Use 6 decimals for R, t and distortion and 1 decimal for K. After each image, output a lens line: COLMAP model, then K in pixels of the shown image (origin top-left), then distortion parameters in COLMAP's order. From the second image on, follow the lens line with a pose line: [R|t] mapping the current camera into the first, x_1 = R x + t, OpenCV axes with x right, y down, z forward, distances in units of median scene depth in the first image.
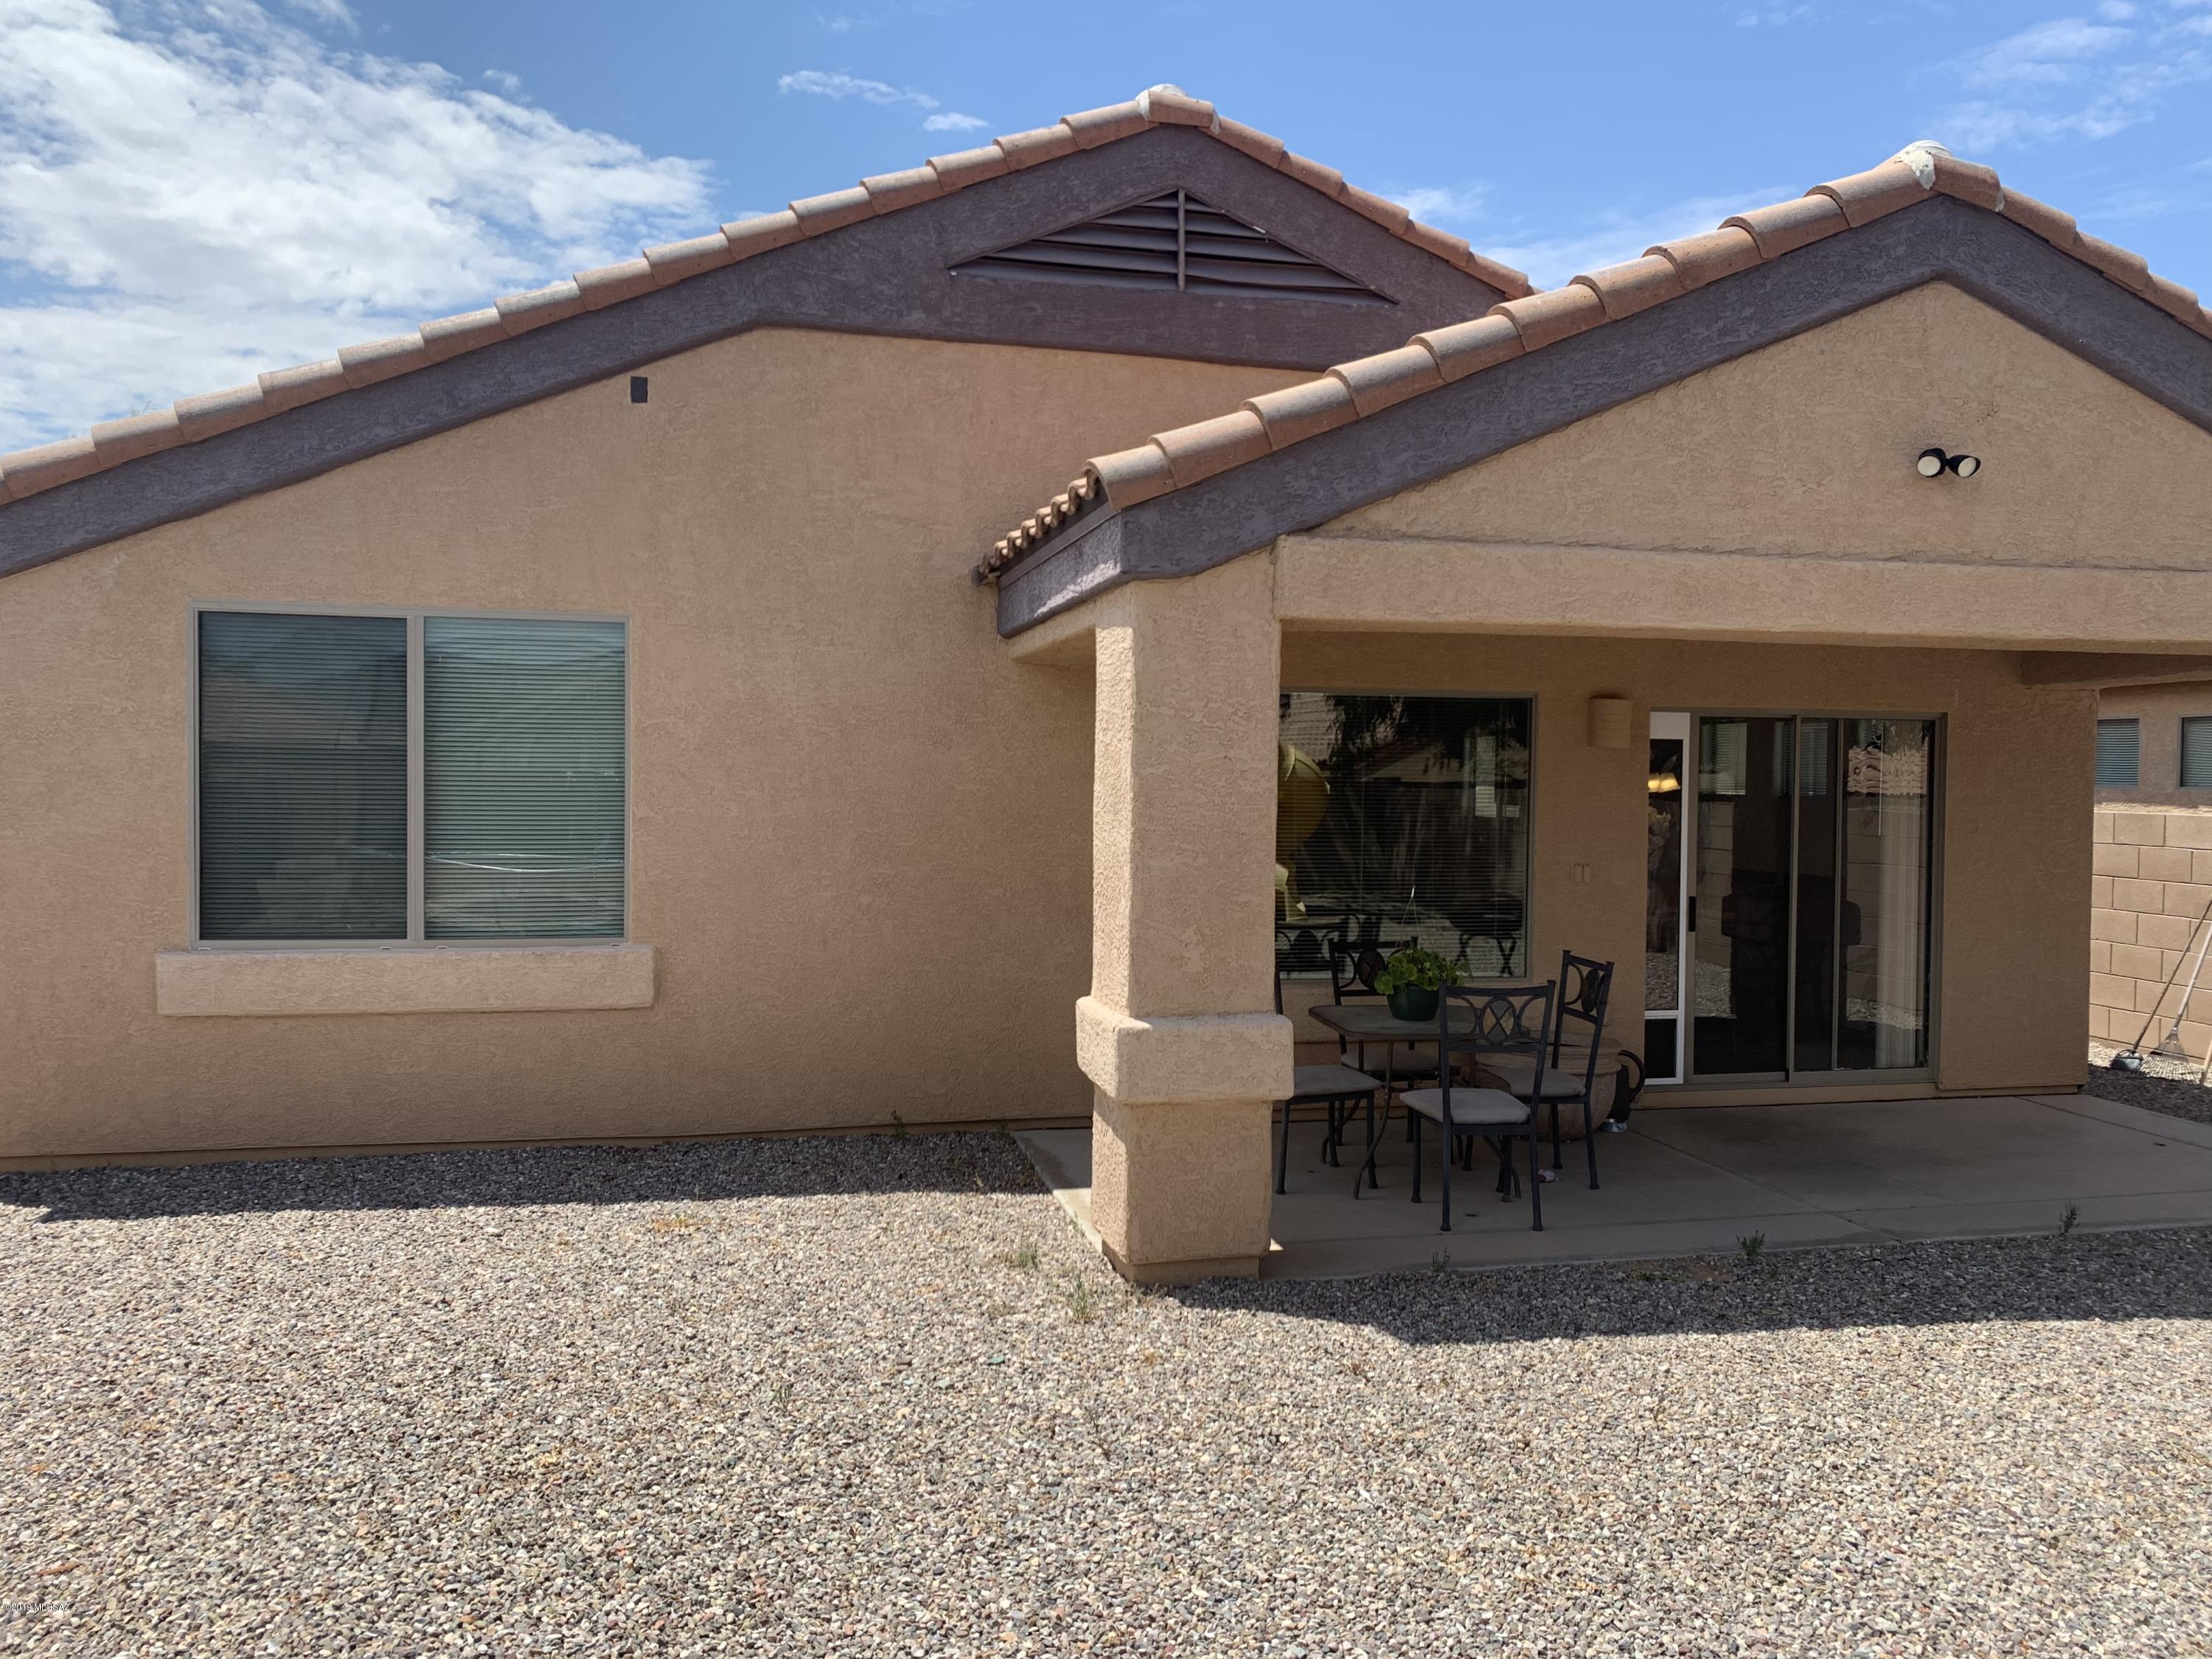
lens RADIAL K [[1658.1, 0, 1326.1], [0, 1658.1, 825.0], [0, 0, 1]] dist [0.066370, -0.081961]
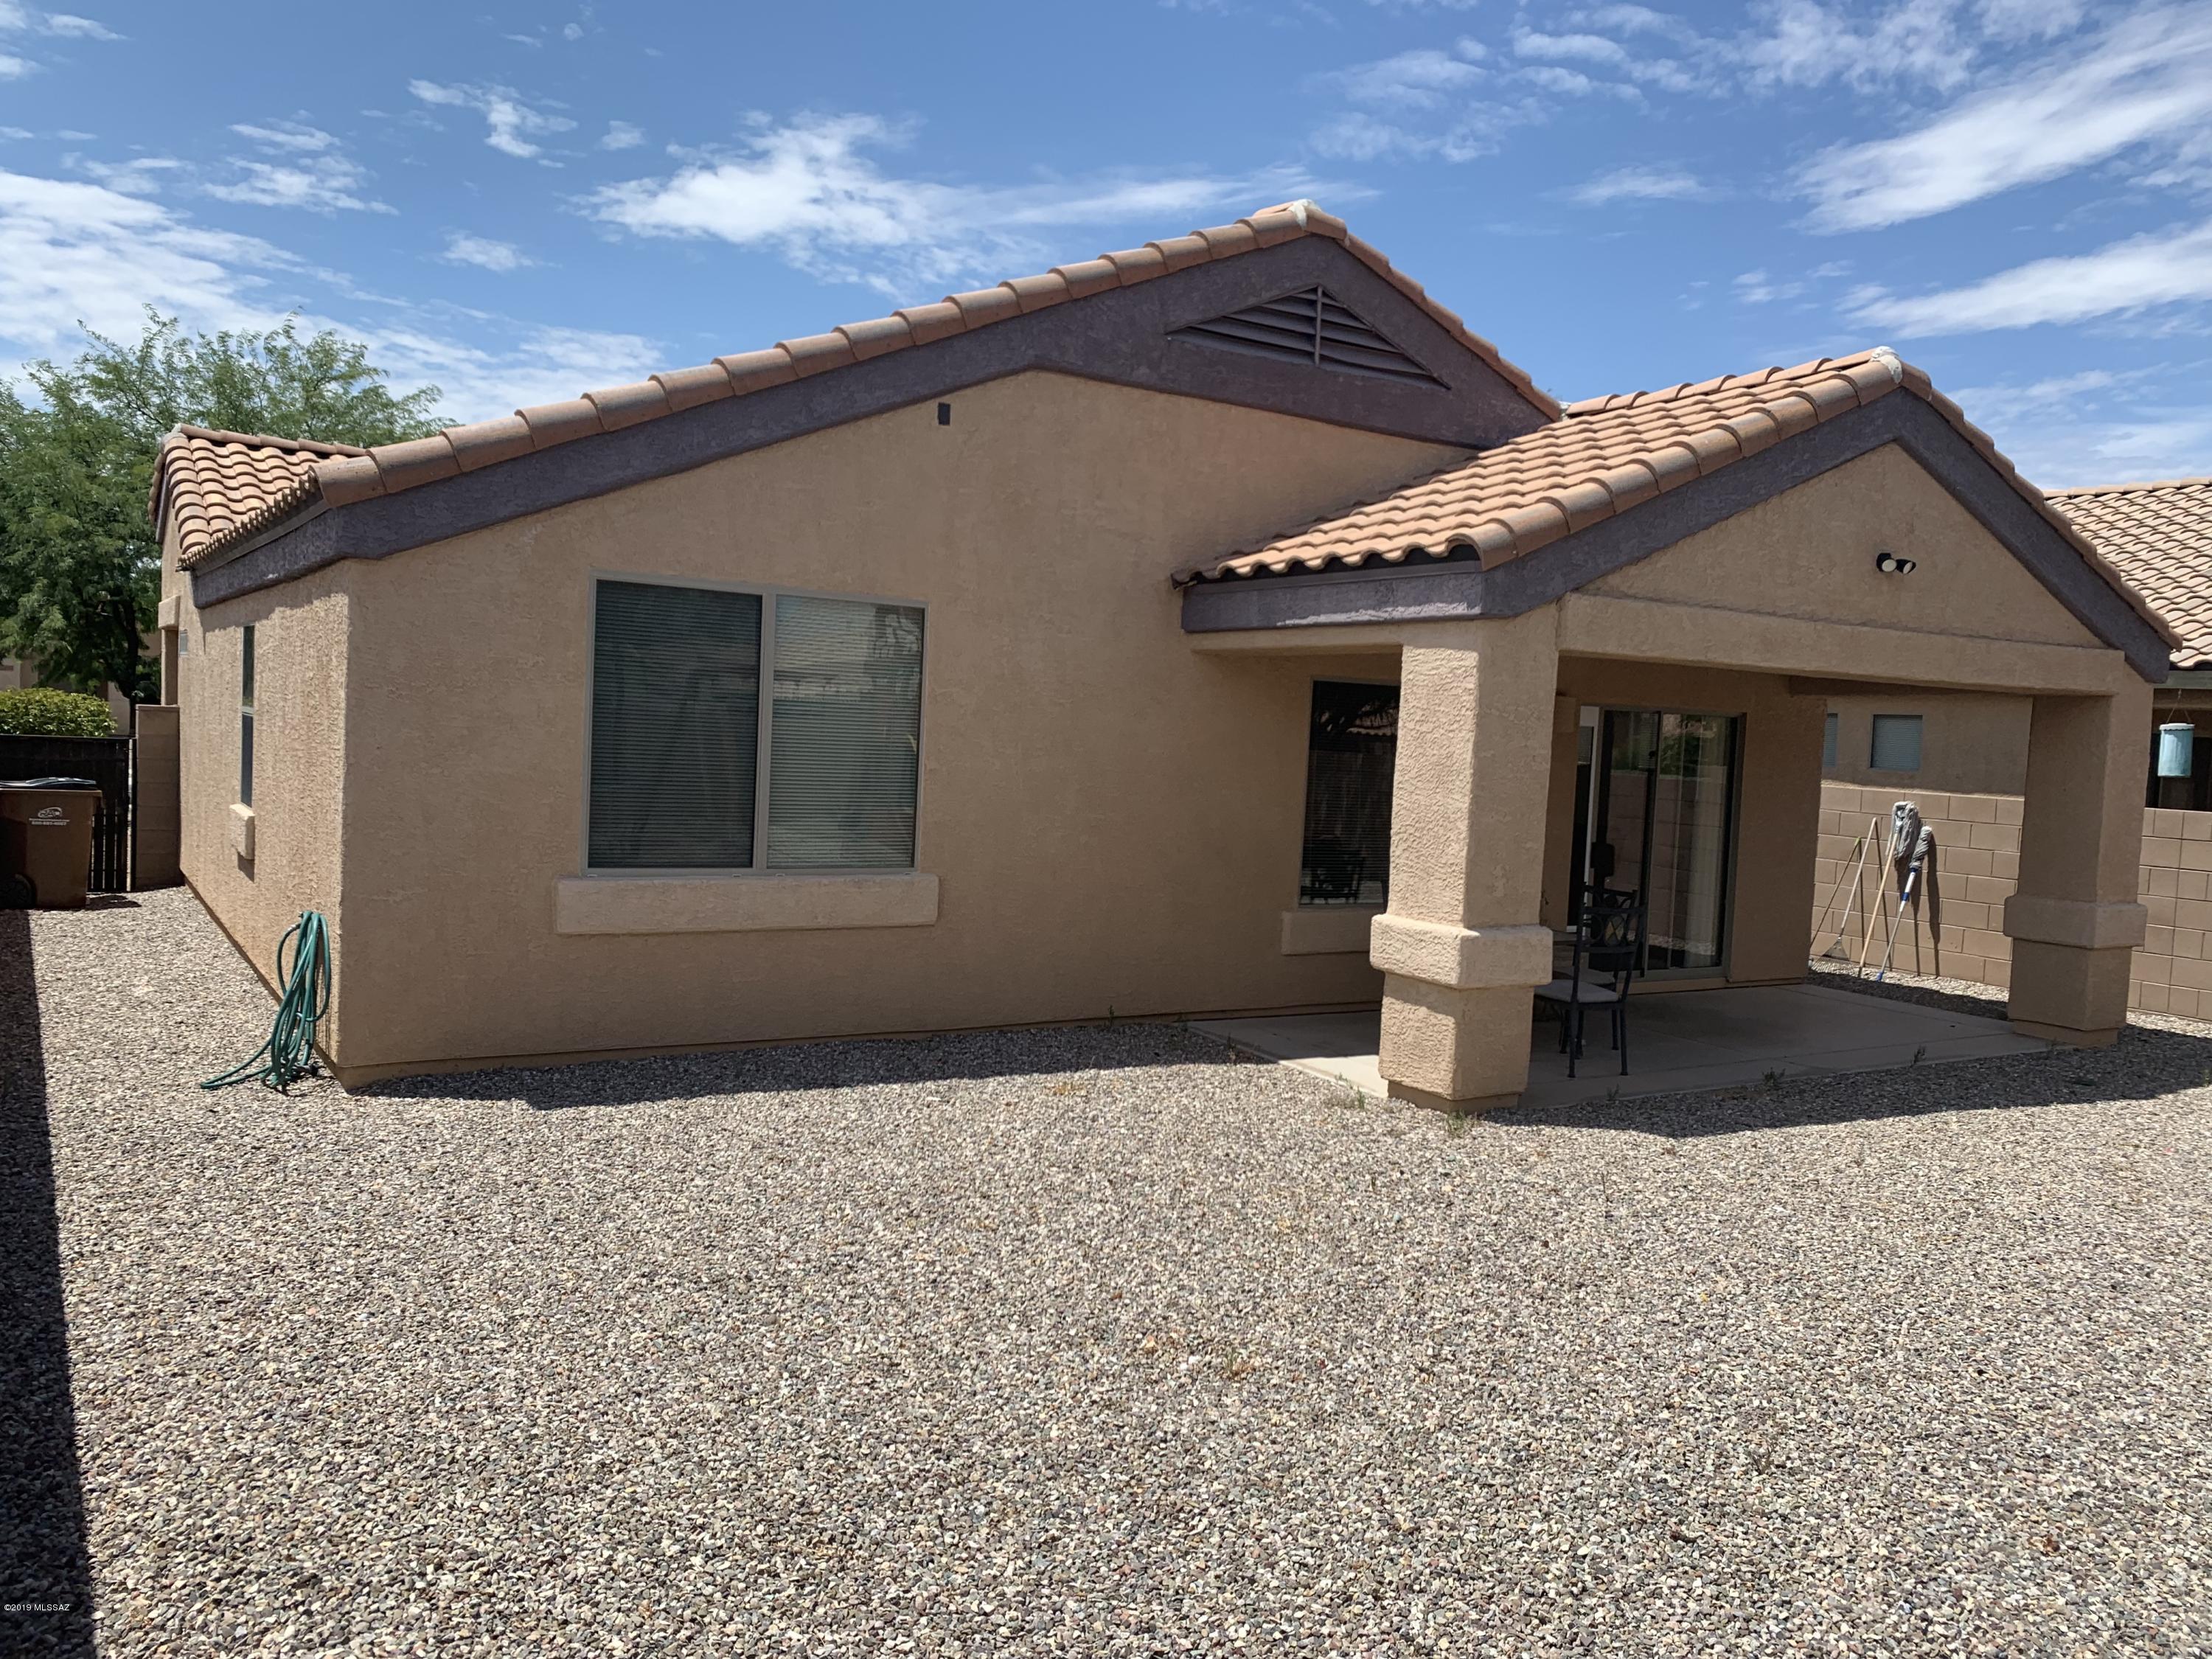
lens RADIAL K [[1744.3, 0, 1106.0], [0, 1744.3, 829.5], [0, 0, 1]] dist [0.080320, -0.126258]
pose [[0.939428, 0.013293, 0.342490, -0.733852], [-0.028915, 0.998759, 0.040548, -0.016137], [-0.341526, -0.047995, 0.938646, -0.237311]]
